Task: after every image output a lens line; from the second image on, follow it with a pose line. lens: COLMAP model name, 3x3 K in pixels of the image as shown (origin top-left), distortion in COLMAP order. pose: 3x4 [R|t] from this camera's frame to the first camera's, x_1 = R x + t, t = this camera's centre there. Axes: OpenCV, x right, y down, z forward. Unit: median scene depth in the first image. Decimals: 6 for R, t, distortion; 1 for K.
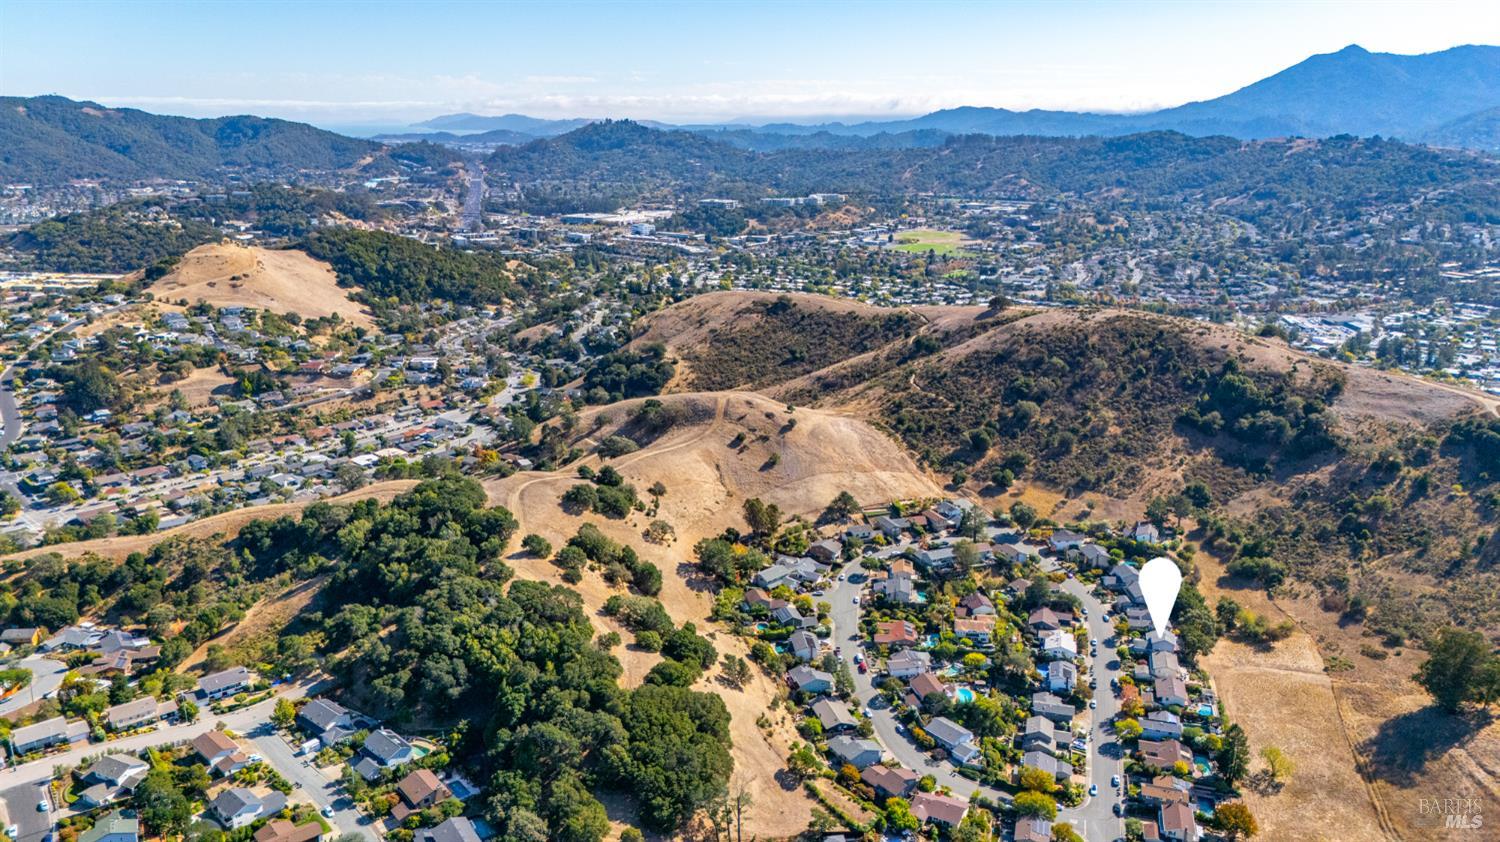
lens RADIAL K [[1105.6, 0, 744.8], [0, 1105.6, 421.0], [0, 0, 1]] dist [0.064236, -0.057890]
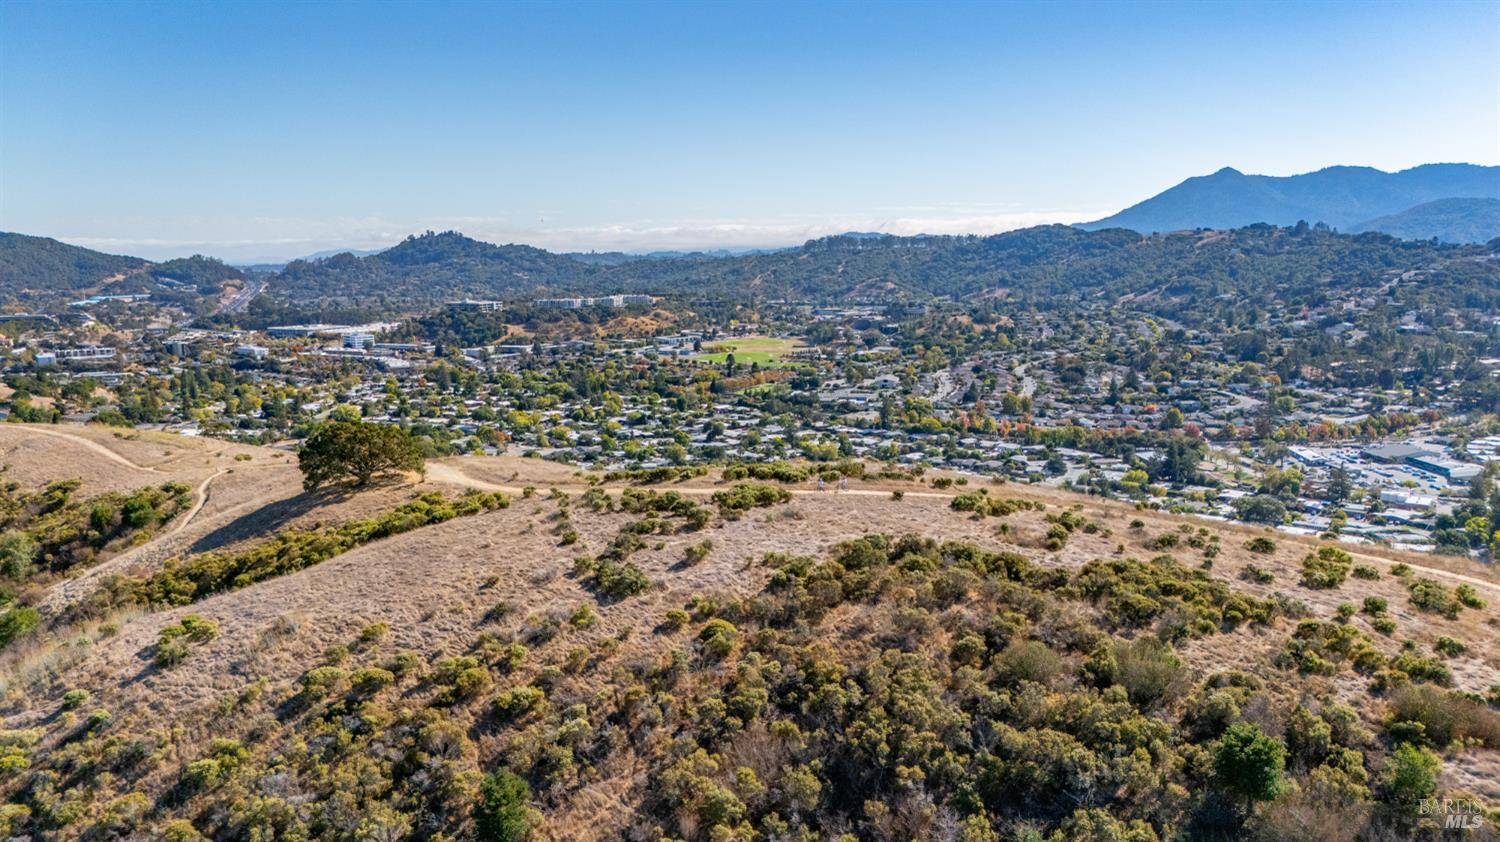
lens RADIAL K [[1105.6, 0, 749.0], [0, 1105.6, 427.9], [0, 0, 1]] dist [0.064236, -0.057890]
pose [[0.996114, -0.023742, 0.084810, 0.148378], [0.033065, 0.993352, -0.110270, -0.044895], [-0.081628, 0.112646, 0.990277, 0.414808]]
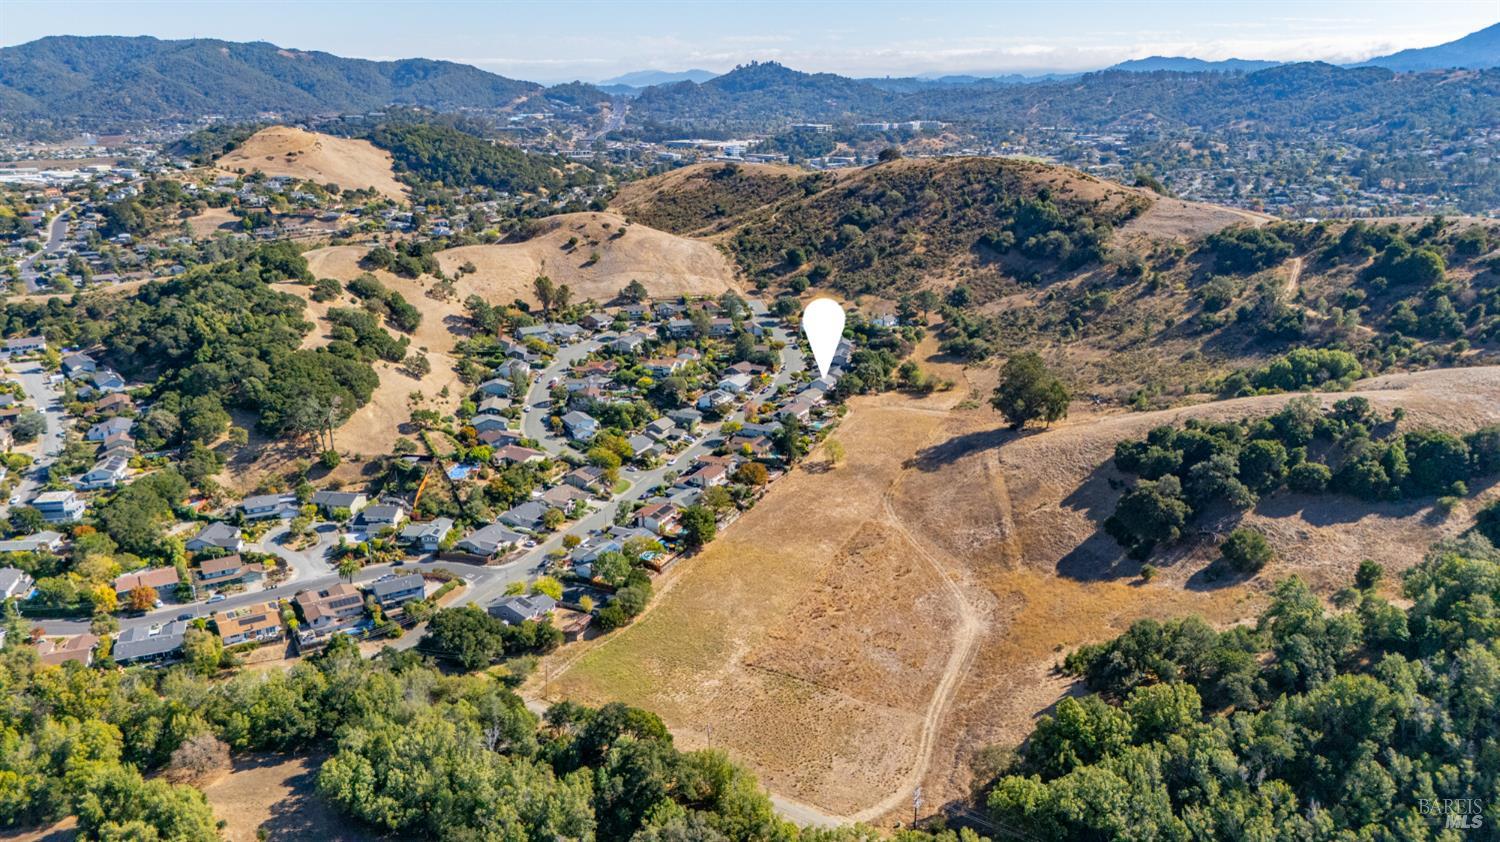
lens RADIAL K [[1105.6, 0, 741.7], [0, 1105.6, 415.6], [0, 0, 1]] dist [0.064236, -0.057890]
pose [[0.985519, 0.050567, -0.161852, 0.144214], [-0.045906, 0.998420, 0.032413, 0.059537], [0.163235, -0.024514, 0.986283, -0.038948]]
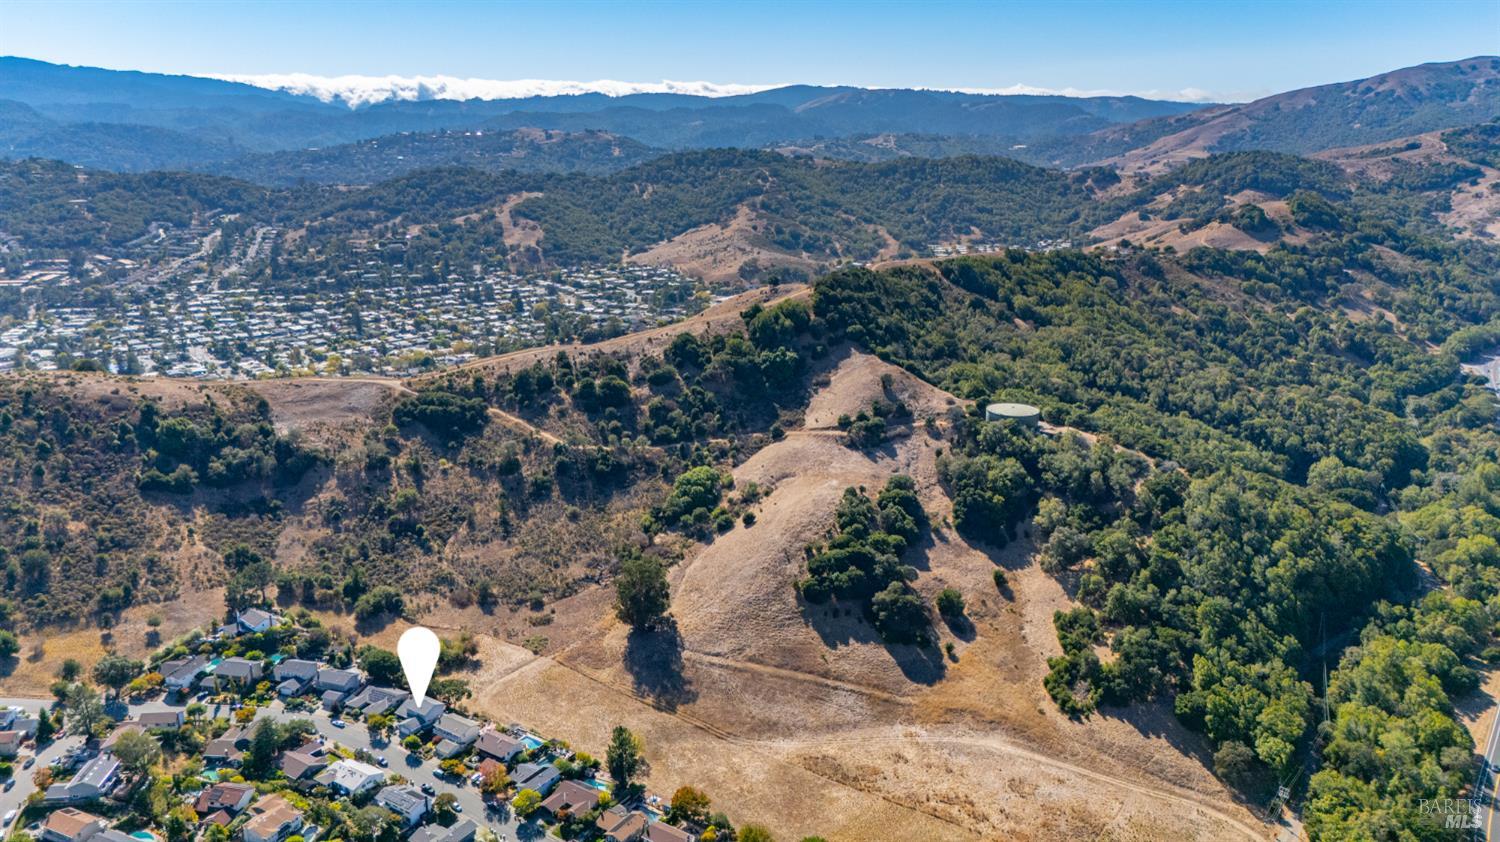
lens RADIAL K [[1105.6, 0, 753.3], [0, 1105.6, 422.6], [0, 0, 1]] dist [0.064236, -0.057890]
pose [[0.279577, -0.254348, 0.925821, -0.096455], [0.248880, 0.950511, 0.185975, -0.036367], [-0.927306, 0.178424, 0.329043, 0.128493]]
